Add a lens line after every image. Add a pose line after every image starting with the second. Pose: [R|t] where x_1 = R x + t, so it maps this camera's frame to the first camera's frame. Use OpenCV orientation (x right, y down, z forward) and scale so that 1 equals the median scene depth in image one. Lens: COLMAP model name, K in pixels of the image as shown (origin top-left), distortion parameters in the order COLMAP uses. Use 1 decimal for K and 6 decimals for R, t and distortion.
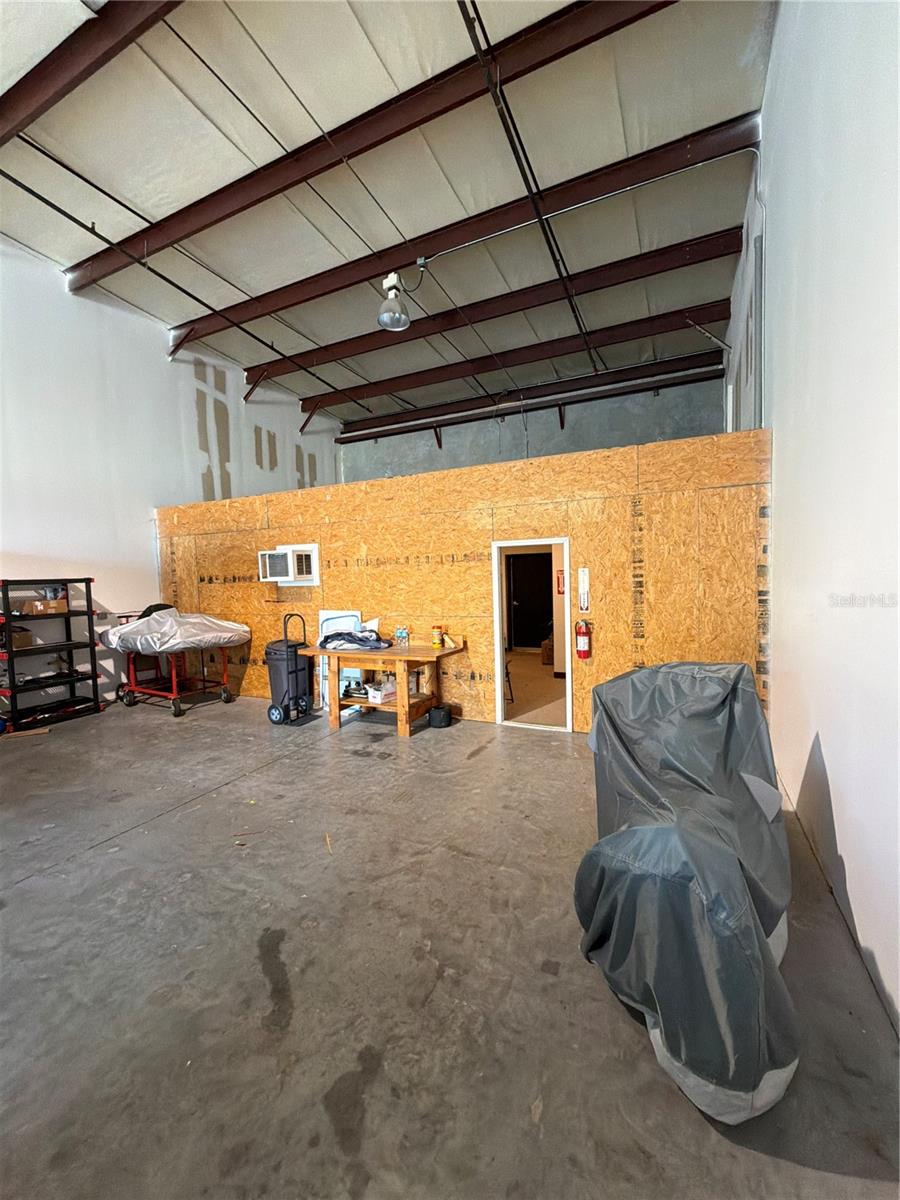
lens RADIAL K [[476.4, 0, 457.7], [0, 476.4, 600.5], [0, 0, 1]] dist [-0.002515, 0.000901]
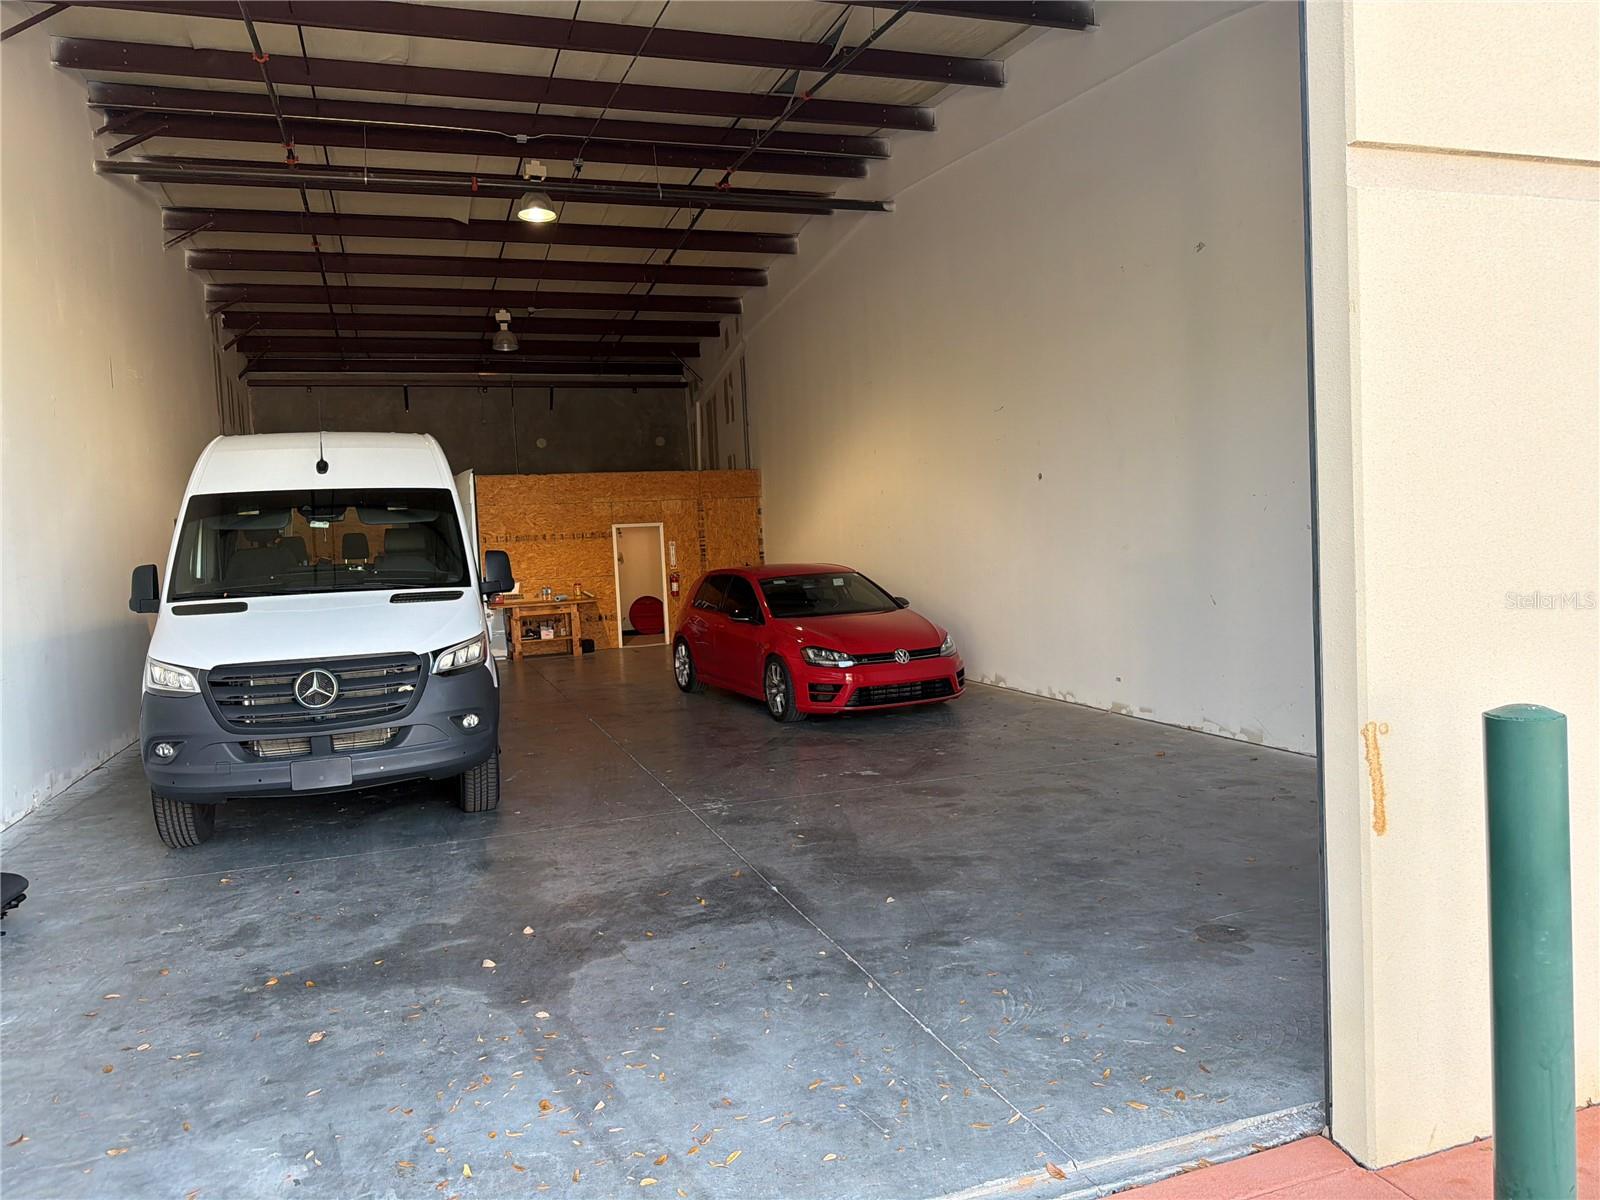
lens RADIAL K [[1126.1, 0, 801.5], [0, 1126.1, 598.0], [0, 0, 1]] dist [0.037268, -0.046268]
pose [[0.719148, -0.041476, 0.693618, -2.211447], [0.066882, 0.997714, -0.009684, 0.202739], [-0.691630, 0.053355, 0.720278, -2.188777]]
